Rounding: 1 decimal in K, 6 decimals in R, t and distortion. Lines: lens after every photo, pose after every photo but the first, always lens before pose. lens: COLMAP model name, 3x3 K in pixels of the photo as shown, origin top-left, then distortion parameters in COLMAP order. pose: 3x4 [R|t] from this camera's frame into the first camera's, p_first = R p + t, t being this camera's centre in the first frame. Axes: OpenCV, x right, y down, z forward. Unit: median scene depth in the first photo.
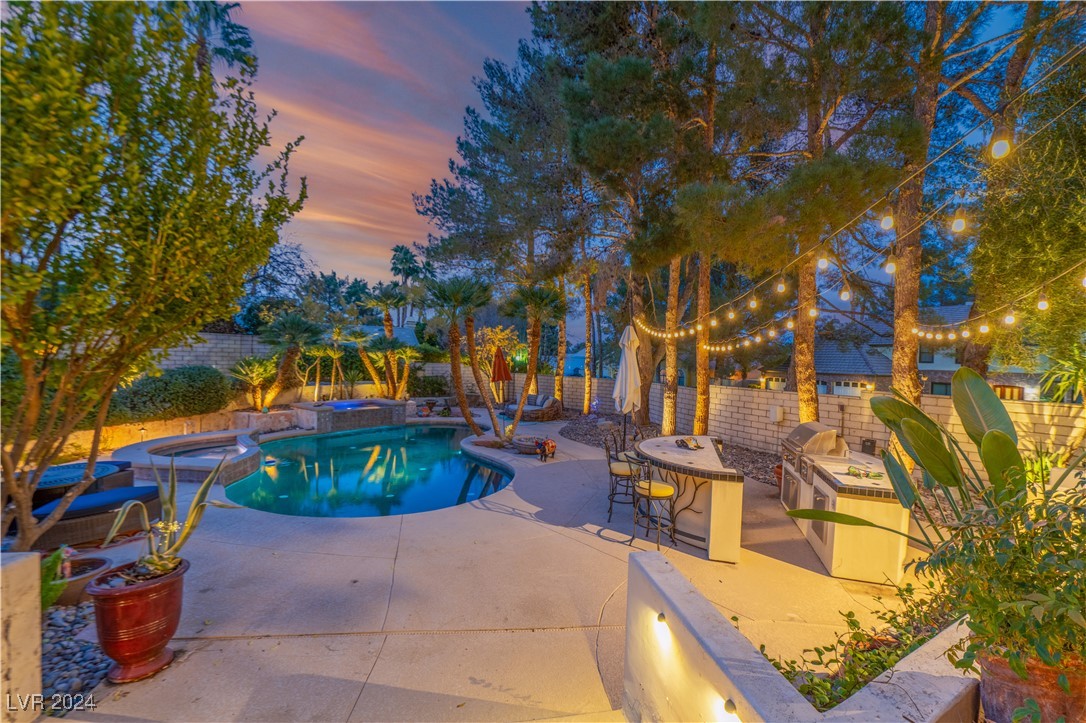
lens RADIAL K [[449.6, 0, 563.3], [0, 449.6, 366.3], [0, 0, 1]] dist [-0.005446, -0.000100]
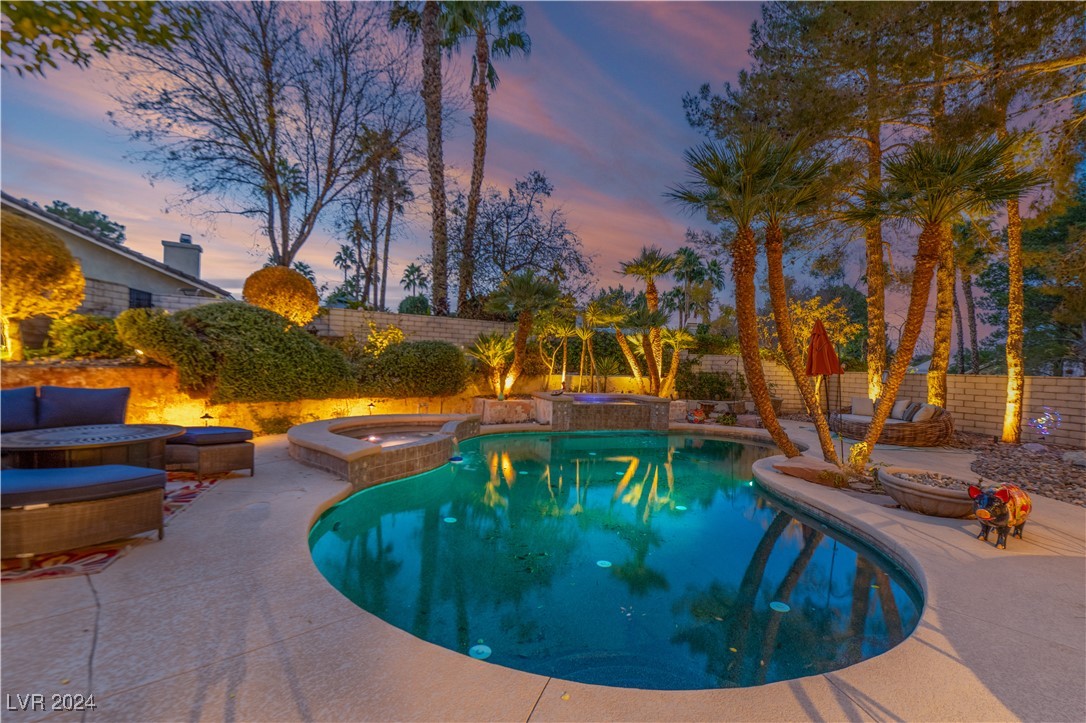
lens RADIAL K [[449.6, 0, 558.3], [0, 449.6, 376.0], [0, 0, 1]] dist [-0.005446, -0.000100]
pose [[0.808877, 0.009267, -0.587904, -0.076837], [-0.023429, 0.999590, -0.016479, 0.058367], [0.587510, 0.027103, 0.808763, 0.323194]]
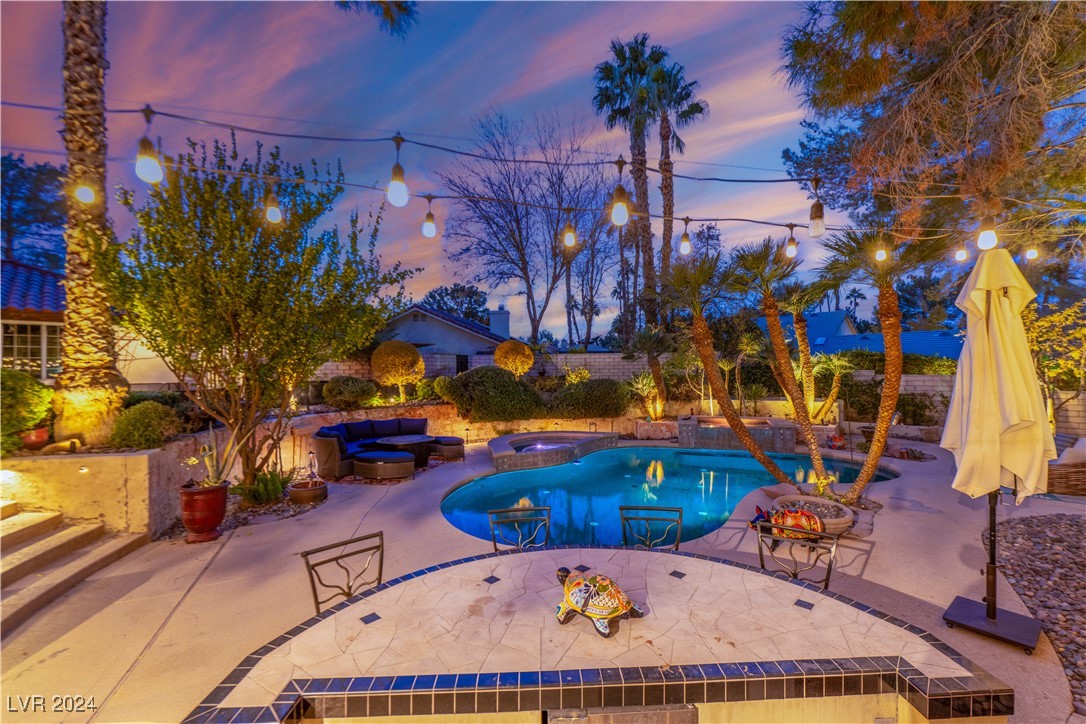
lens RADIAL K [[449.6, 0, 571.3], [0, 449.6, 378.2], [0, 0, 1]] dist [-0.005446, -0.000100]
pose [[0.311136, -0.009714, -0.950316, 0.260778], [-0.006426, 0.999903, -0.012325, 0.011075], [0.950344, 0.009942, 0.311044, 0.395611]]
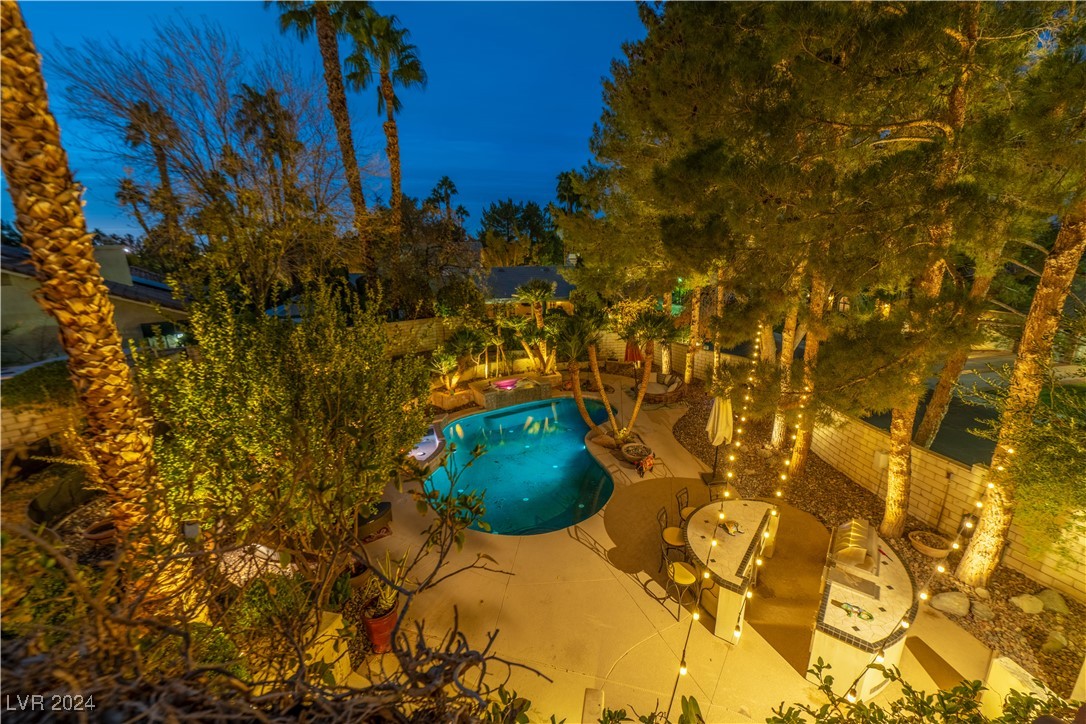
lens RADIAL K [[449.6, 0, 565.1], [0, 449.6, 364.8], [0, 0, 1]] dist [-0.005446, -0.000100]
pose [[0.929003, 0.064055, -0.364486, 0.122385], [0.023553, 0.972676, 0.230969, -0.240762], [0.369322, -0.223155, 0.902110, -0.071959]]
